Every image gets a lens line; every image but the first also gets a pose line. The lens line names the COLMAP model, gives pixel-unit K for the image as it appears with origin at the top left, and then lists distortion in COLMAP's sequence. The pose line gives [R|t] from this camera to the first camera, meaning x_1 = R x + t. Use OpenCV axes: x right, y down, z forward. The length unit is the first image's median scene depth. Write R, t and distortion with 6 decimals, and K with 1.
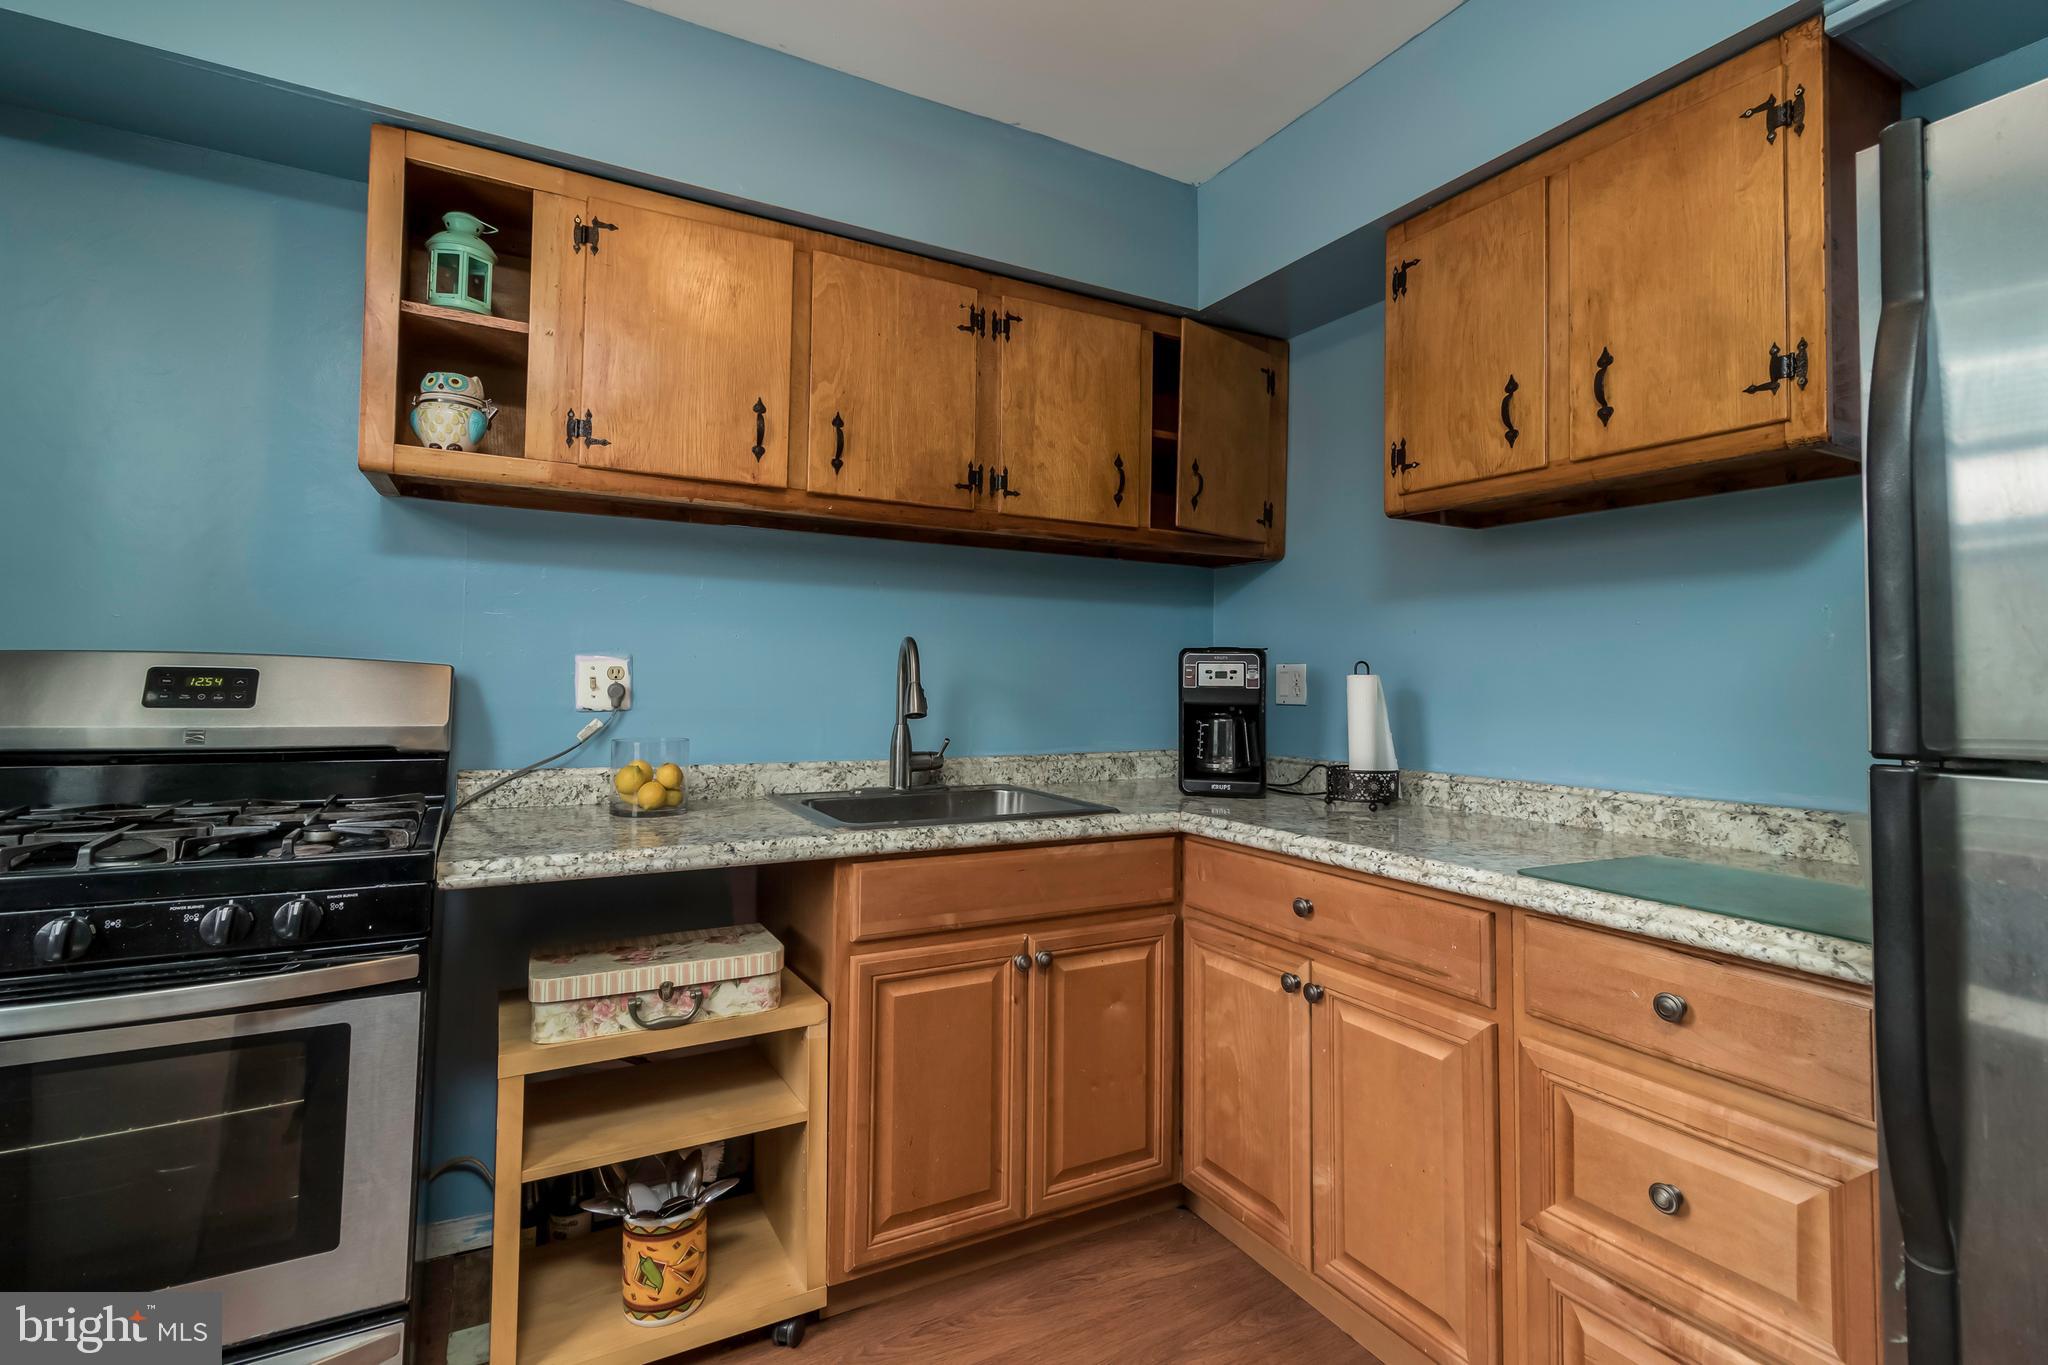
lens RADIAL K [[958.8, 0, 1017.0], [0, 958.8, 636.8], [0, 0, 1]] dist [0.001008, 0.000301]
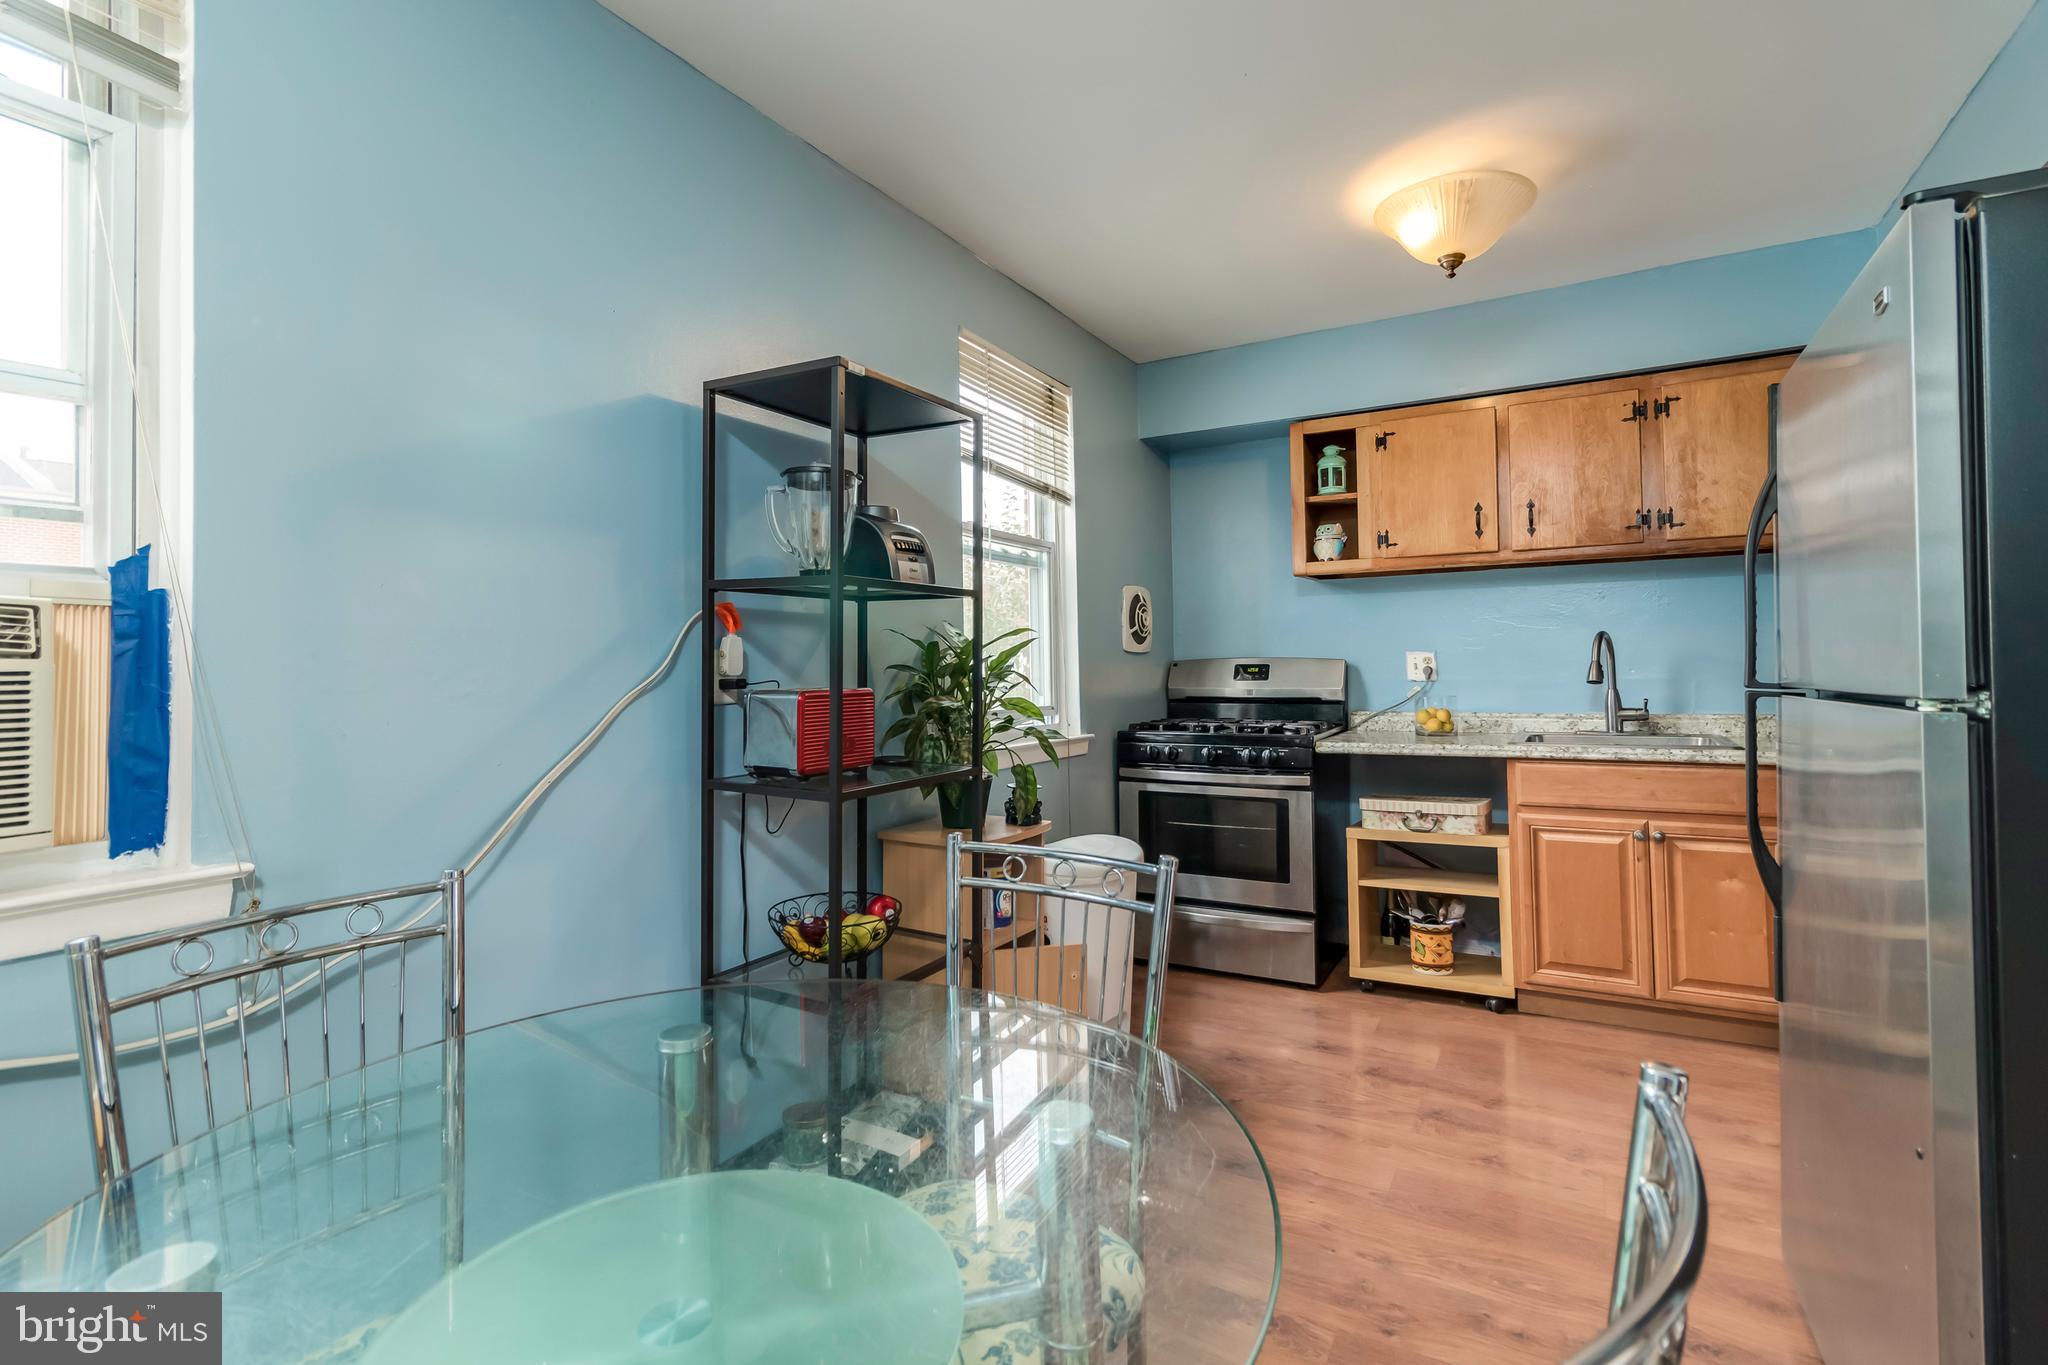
lens RADIAL K [[958.8, 0, 1025.8], [0, 958.8, 668.5], [0, 0, 1]] dist [0.001008, 0.000301]
pose [[0.518225, -0.022743, -0.854942, 0.872273], [0.063904, 0.997882, 0.012190, -0.021522], [0.852854, -0.060952, 0.518580, -0.698997]]
